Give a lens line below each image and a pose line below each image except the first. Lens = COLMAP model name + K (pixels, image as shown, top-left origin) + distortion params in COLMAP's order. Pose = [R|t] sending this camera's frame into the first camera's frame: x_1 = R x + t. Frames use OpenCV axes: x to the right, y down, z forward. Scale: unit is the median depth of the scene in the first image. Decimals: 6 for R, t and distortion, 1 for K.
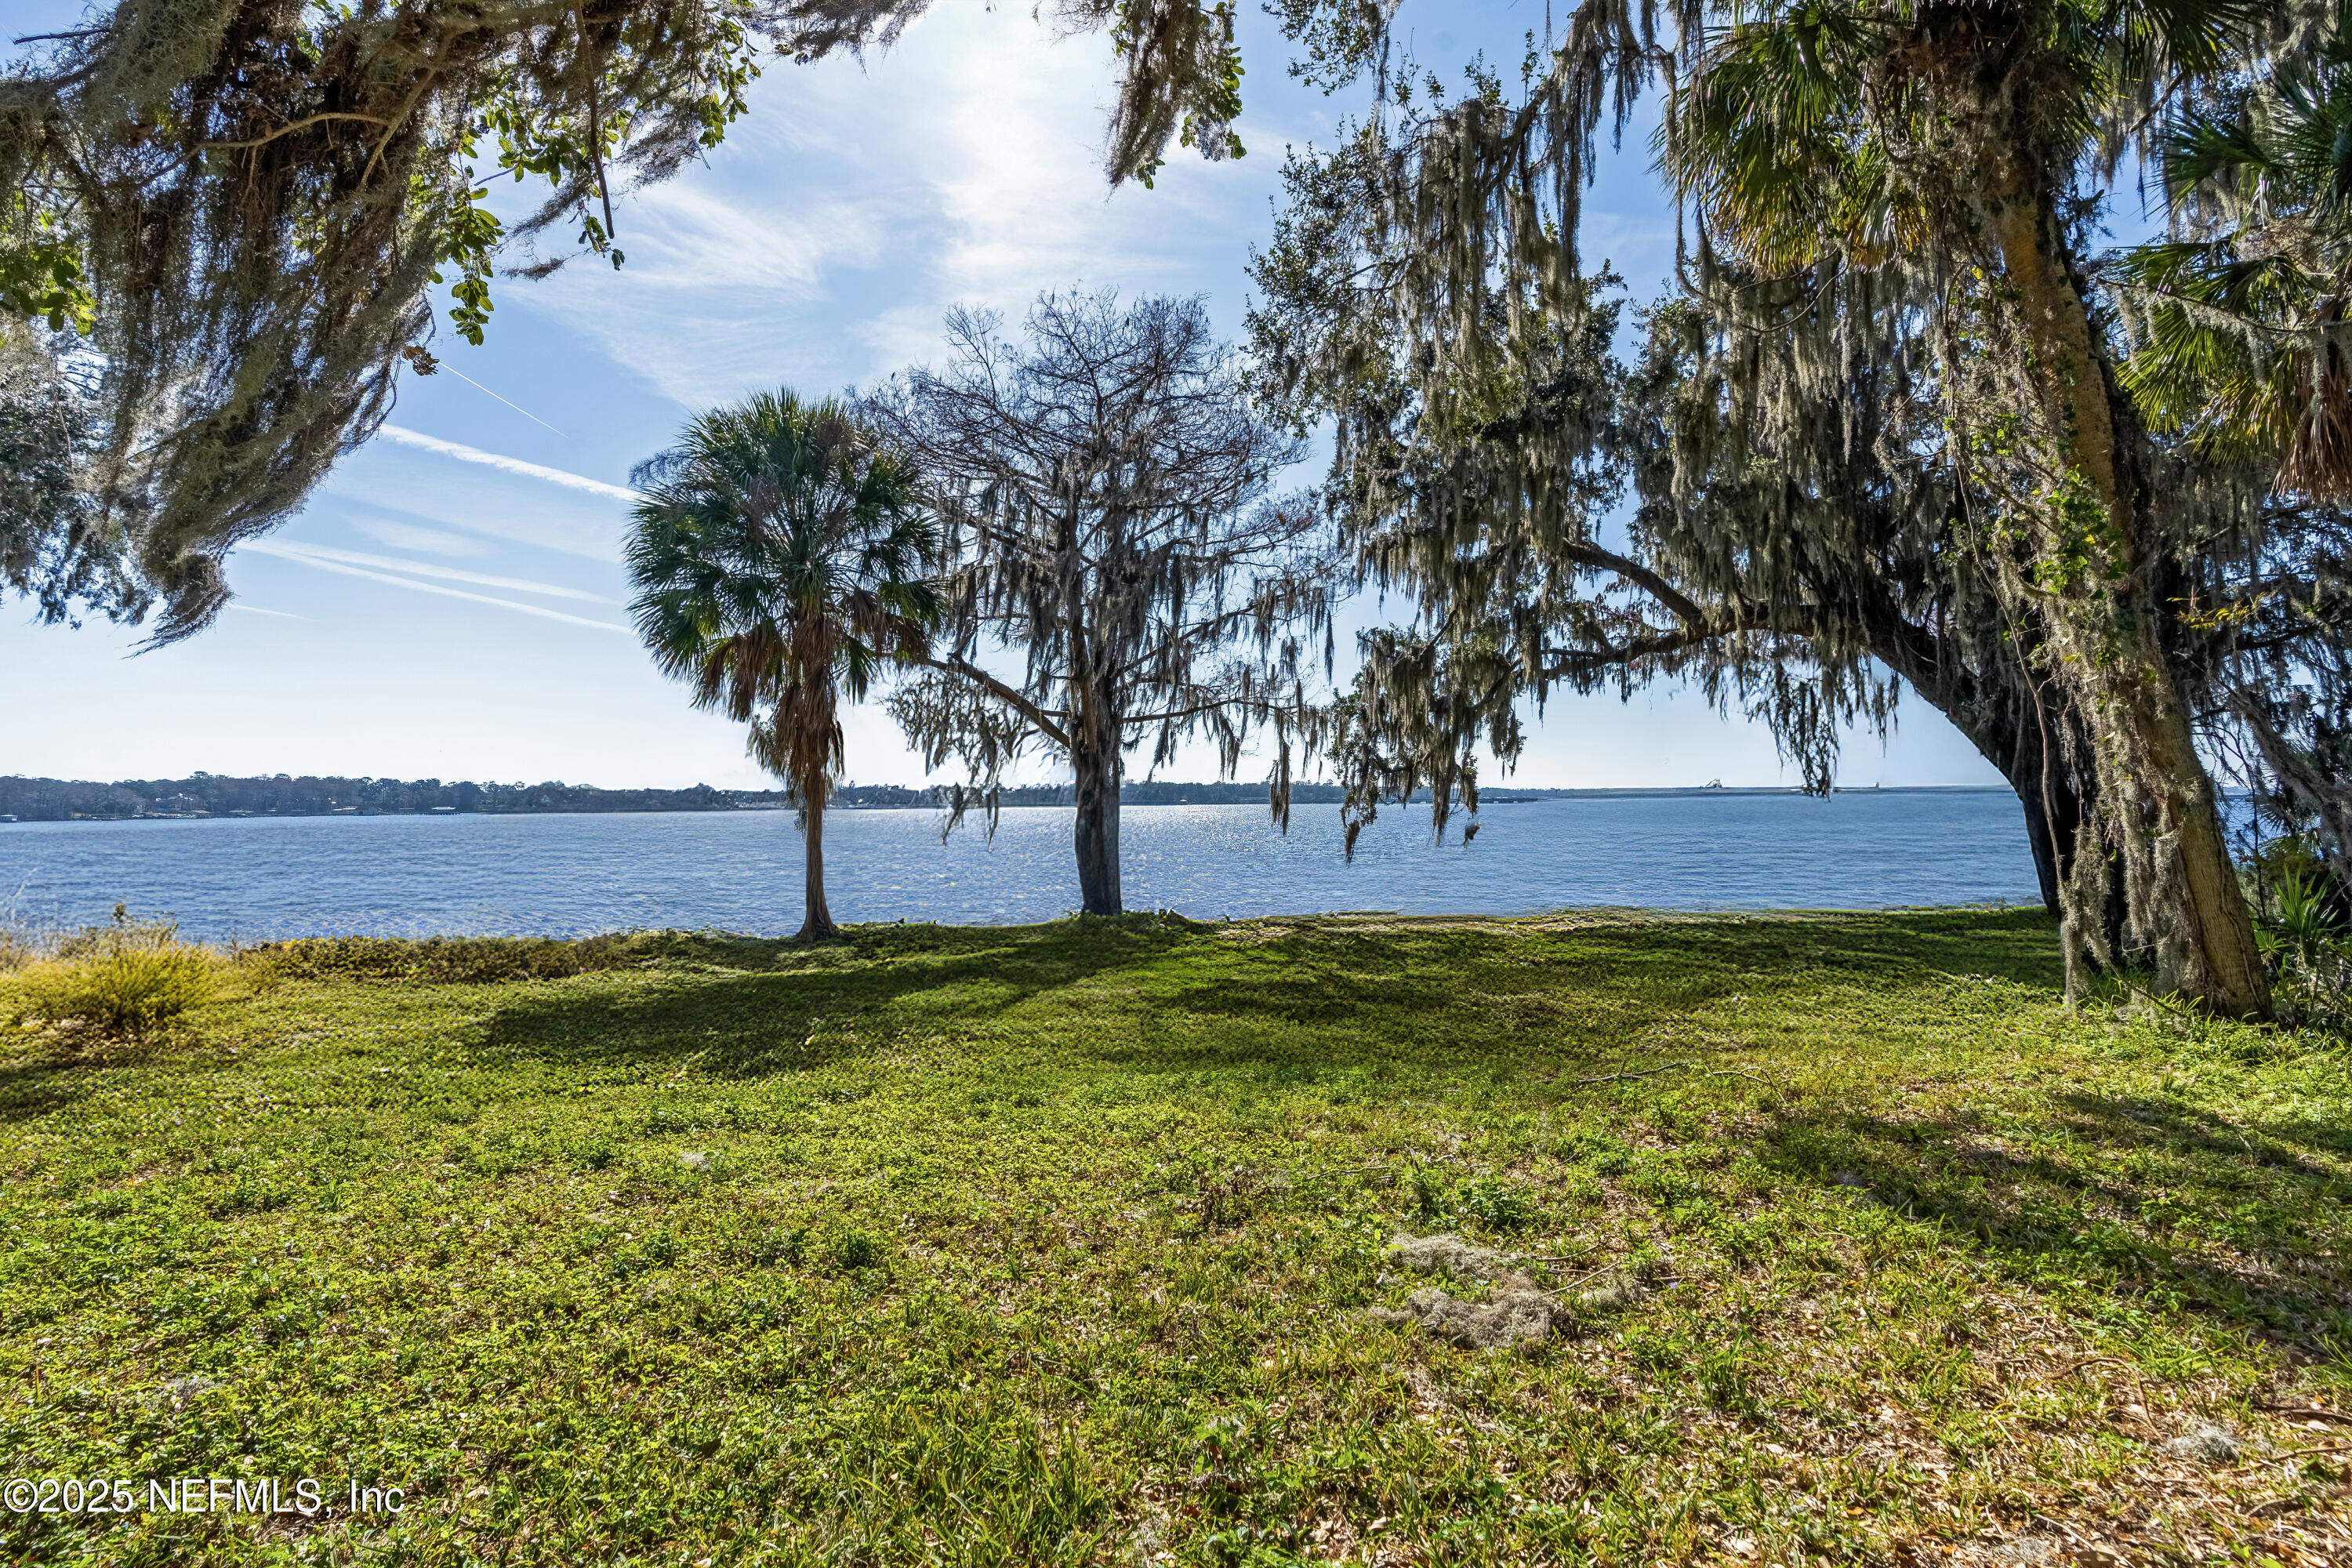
lens RADIAL K [[1055.5, 0, 1188.0], [0, 1055.5, 781.9], [0, 0, 1]] dist [-0.002610, 0.000850]
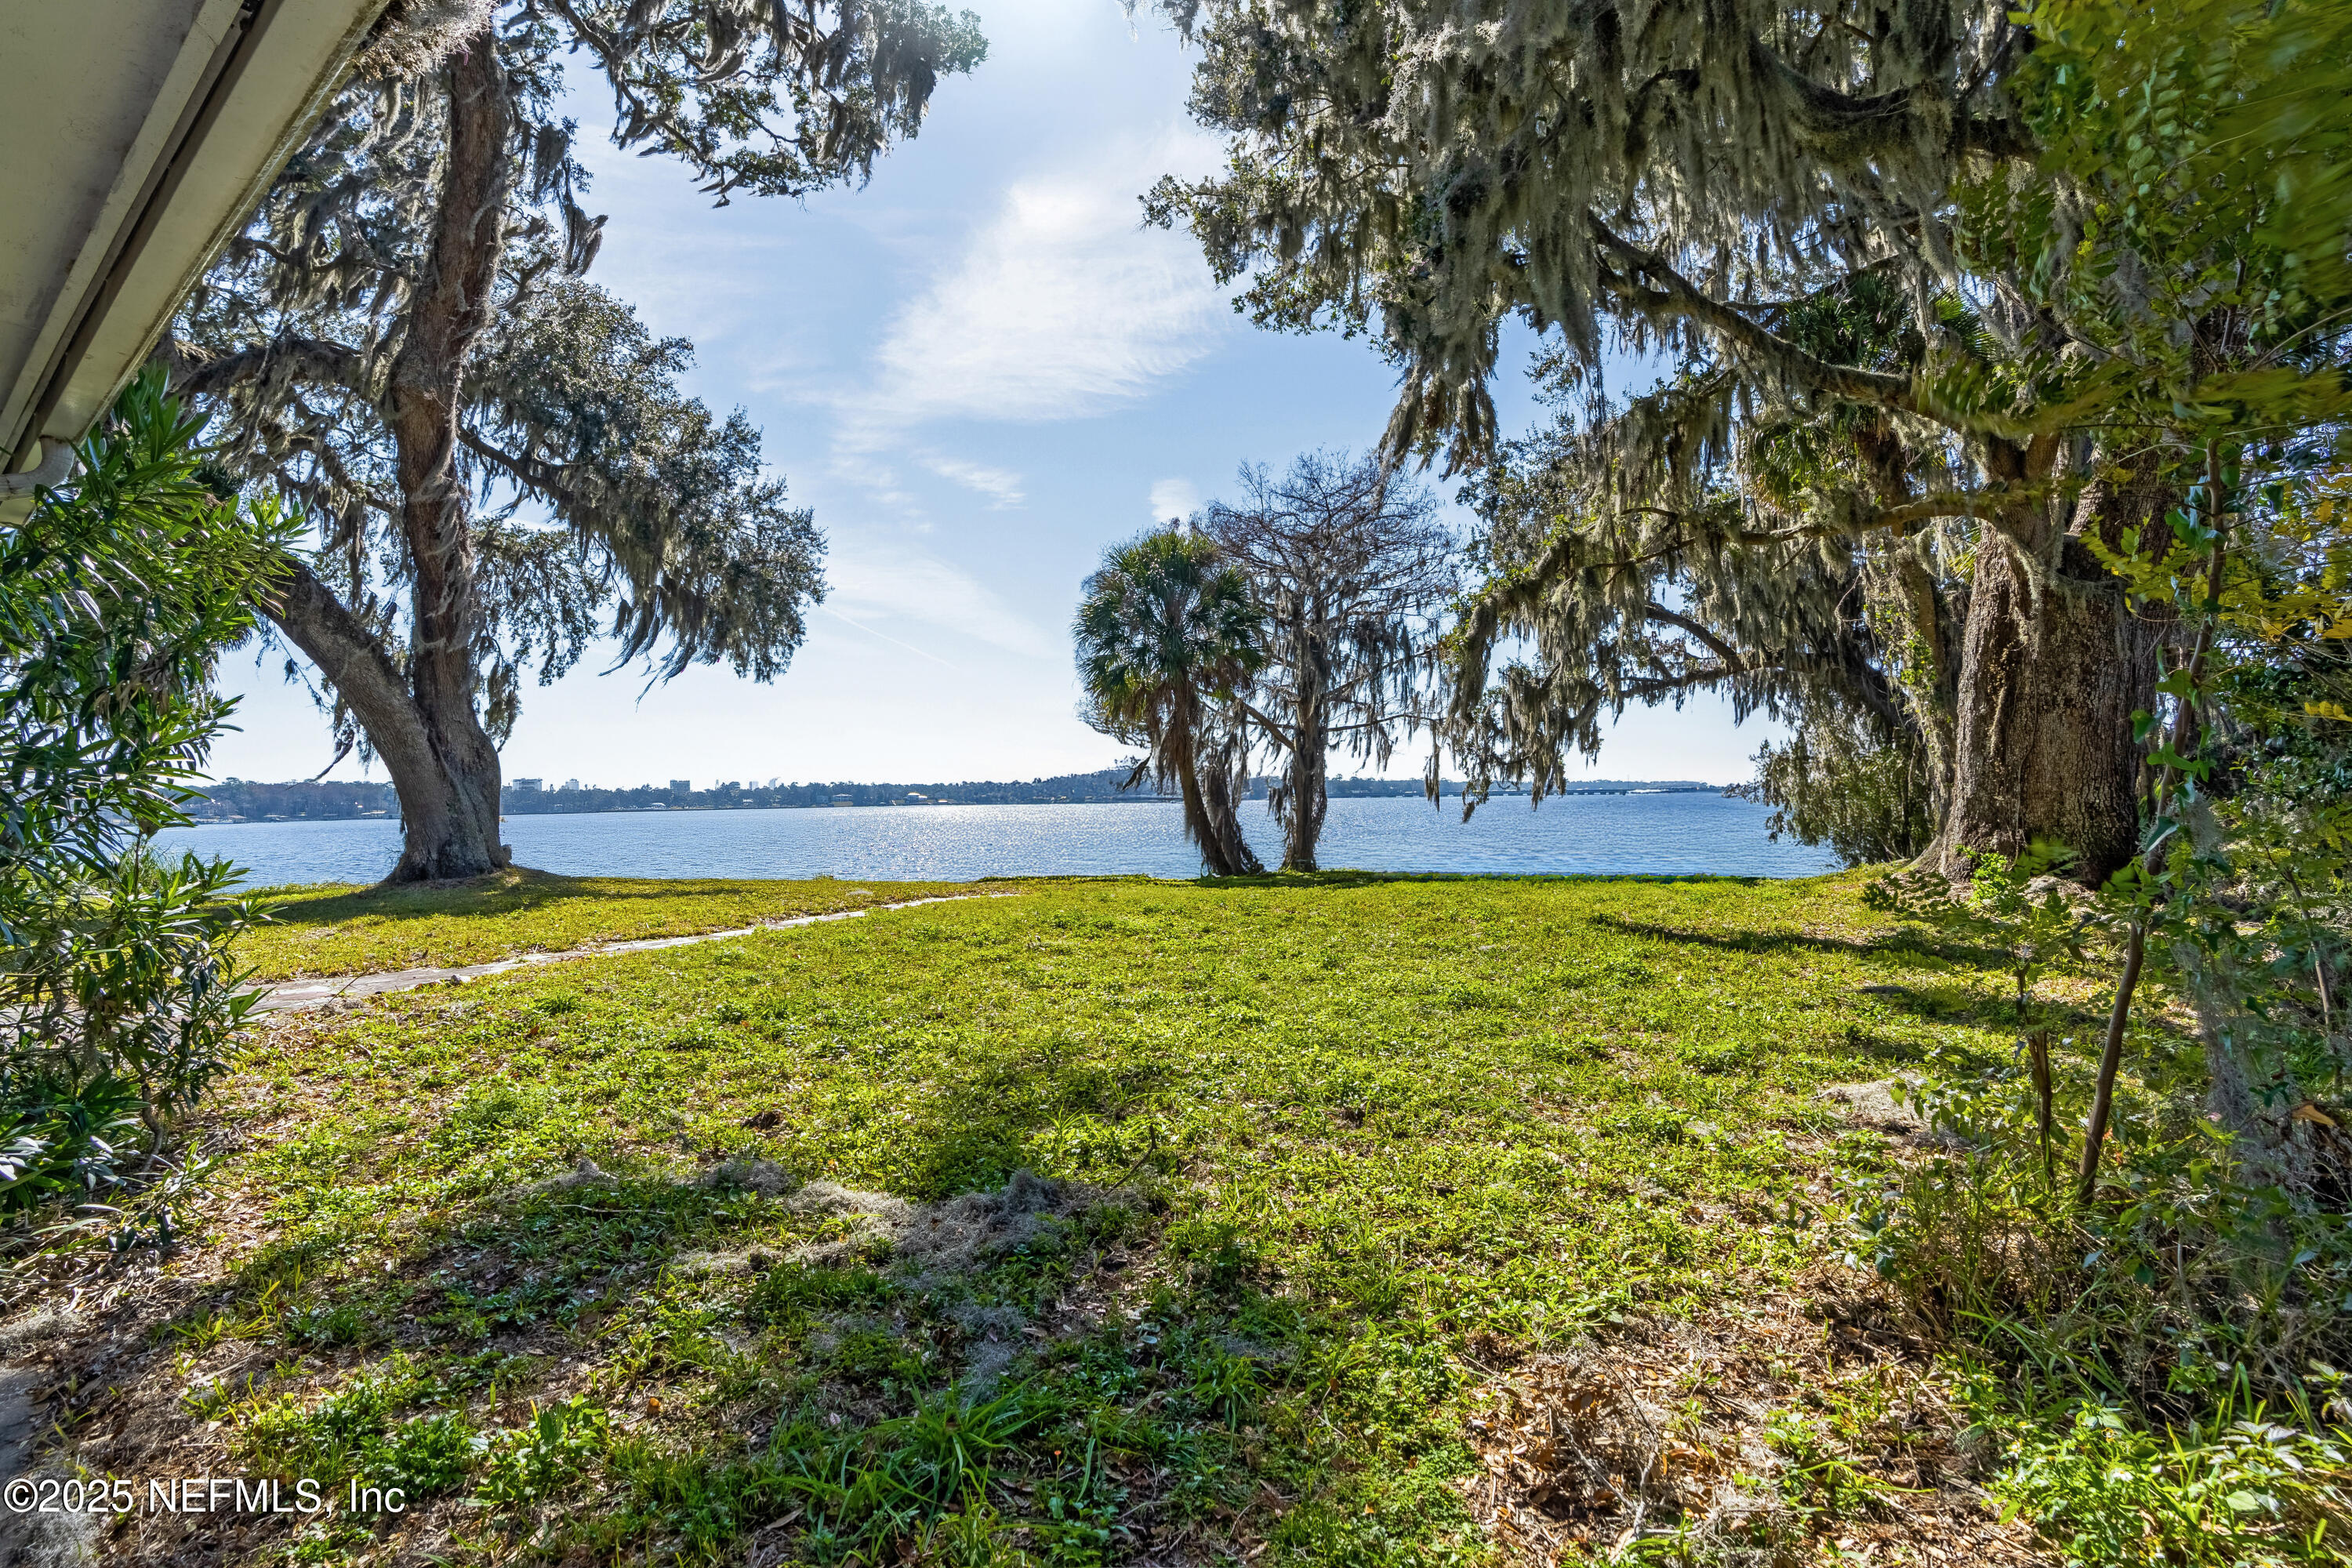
lens RADIAL K [[1055.5, 0, 1188.0], [0, 1055.5, 781.9], [0, 0, 1]] dist [-0.002610, 0.000850]
pose [[0.999932, -0.010863, -0.004277, -0.239891], [0.010881, 0.999932, 0.004234, 0.003279], [0.004230, -0.004281, 0.999982, -0.418105]]
